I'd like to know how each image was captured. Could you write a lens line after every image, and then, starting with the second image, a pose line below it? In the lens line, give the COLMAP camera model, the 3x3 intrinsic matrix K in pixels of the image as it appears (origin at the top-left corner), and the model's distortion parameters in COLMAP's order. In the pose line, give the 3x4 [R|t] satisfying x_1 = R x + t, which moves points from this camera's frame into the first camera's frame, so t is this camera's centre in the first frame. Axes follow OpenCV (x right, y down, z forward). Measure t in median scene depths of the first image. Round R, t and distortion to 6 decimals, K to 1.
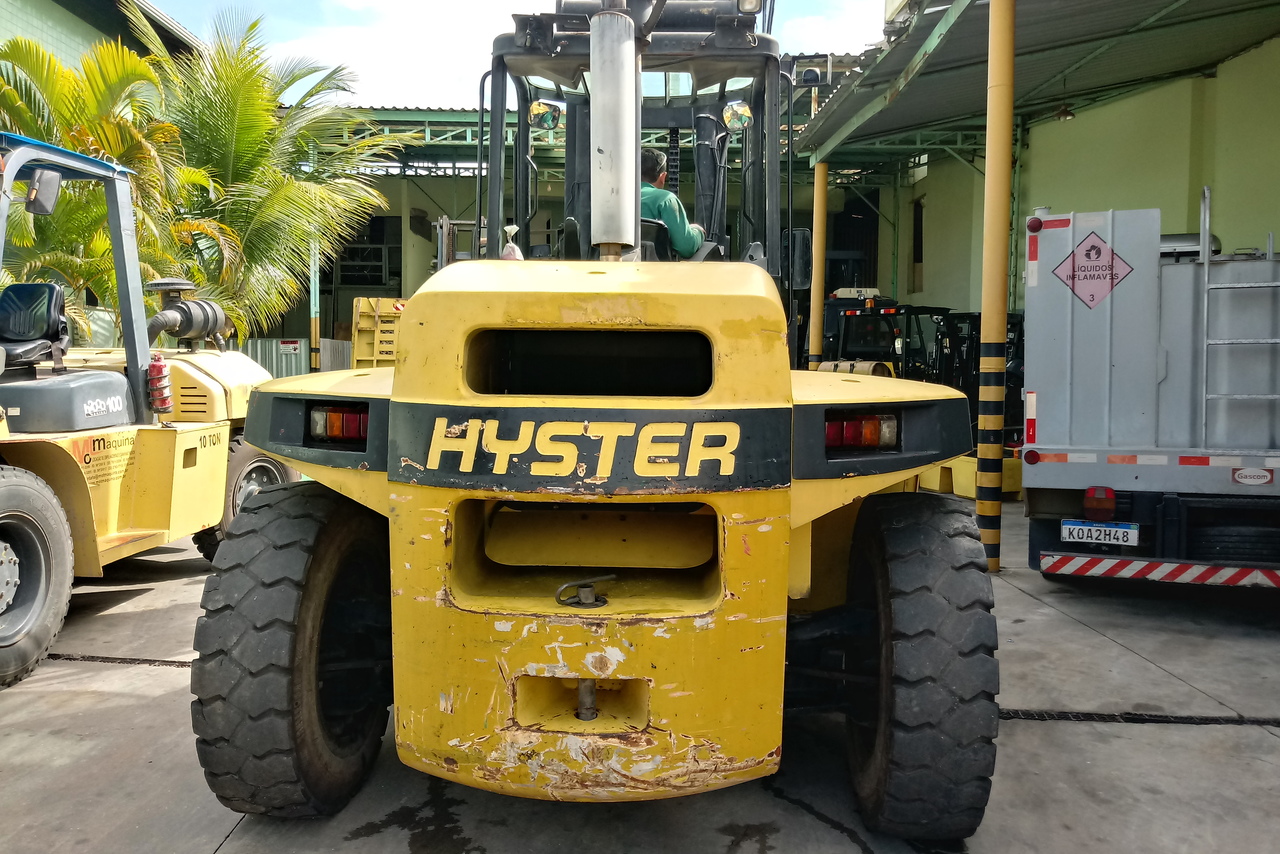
lens RADIAL K [[1044.5, 0, 637.7], [0, 1044.5, 422.2], [0, 0, 1]] dist [0.013879, -0.019852]
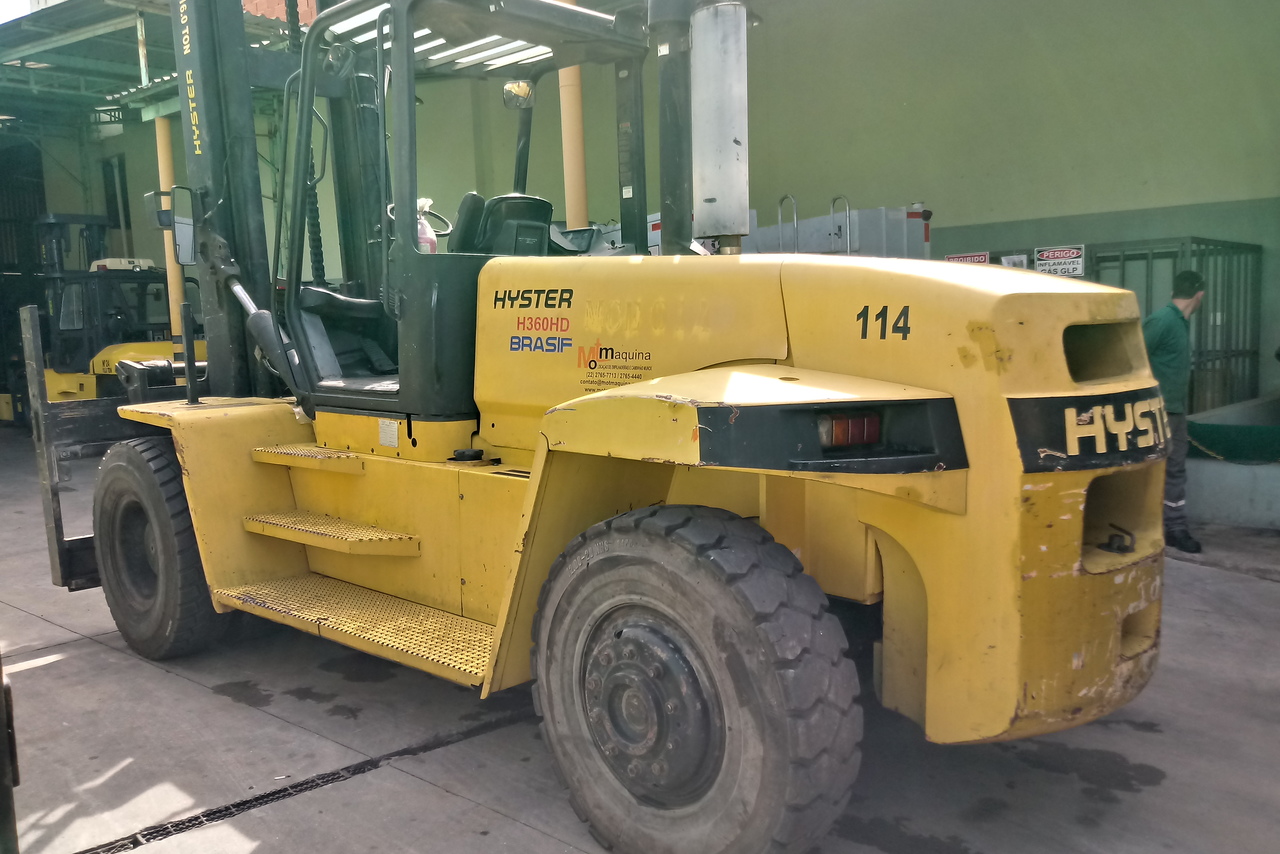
lens RADIAL K [[1044.5, 0, 642.1], [0, 1044.5, 420.3], [0, 0, 1]] dist [0.013879, -0.019852]
pose [[0.659007, -0.103511, 0.744980, -1.079218], [0.077447, 0.994559, 0.069679, -0.085307], [-0.748139, 0.011778, 0.663437, 0.498116]]
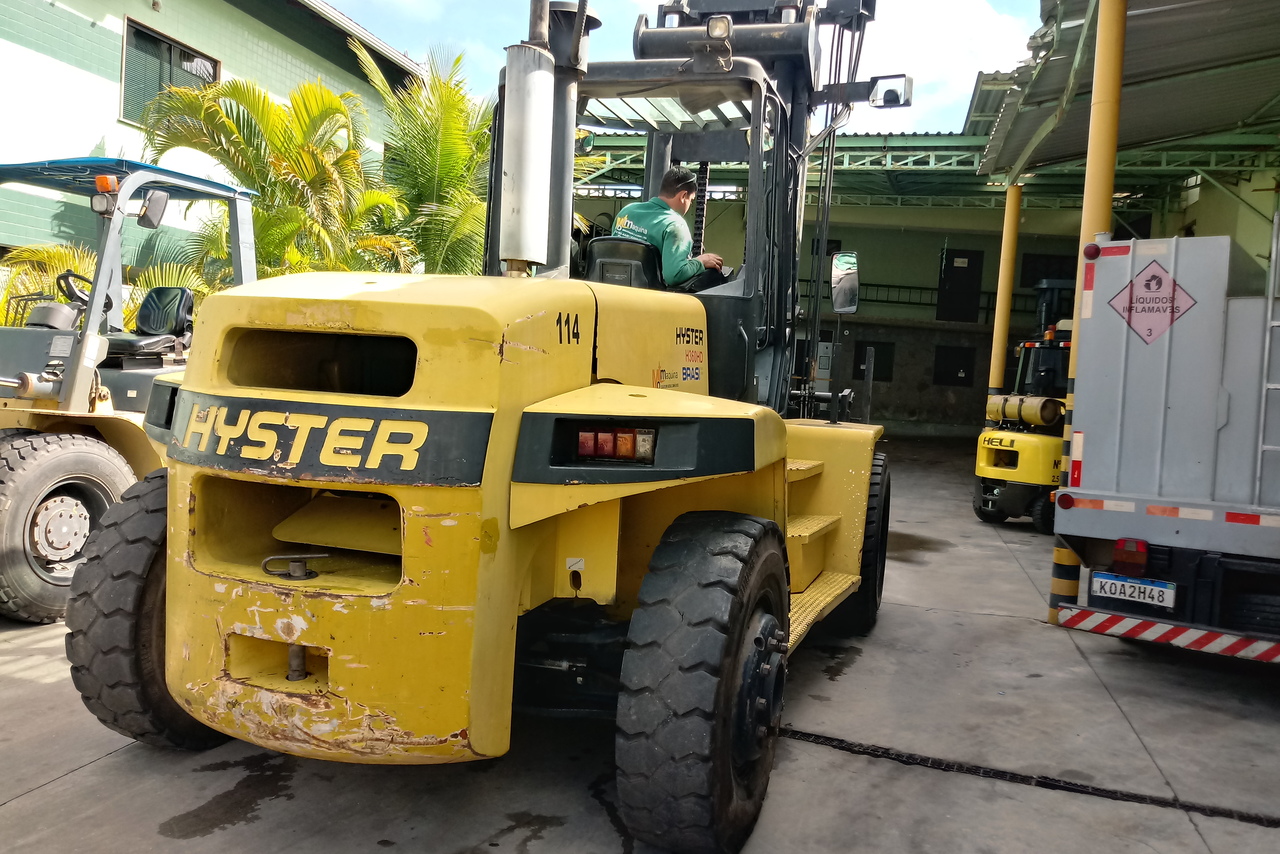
lens RADIAL K [[1044.5, 0, 638.9], [0, 1044.5, 430.4], [0, 0, 1]] dist [0.013879, -0.019852]
pose [[0.963911, 0.061137, -0.259108, 0.481492], [-0.064647, 0.997895, -0.005040, -0.000417], [0.258255, 0.021608, 0.965835, 0.008265]]
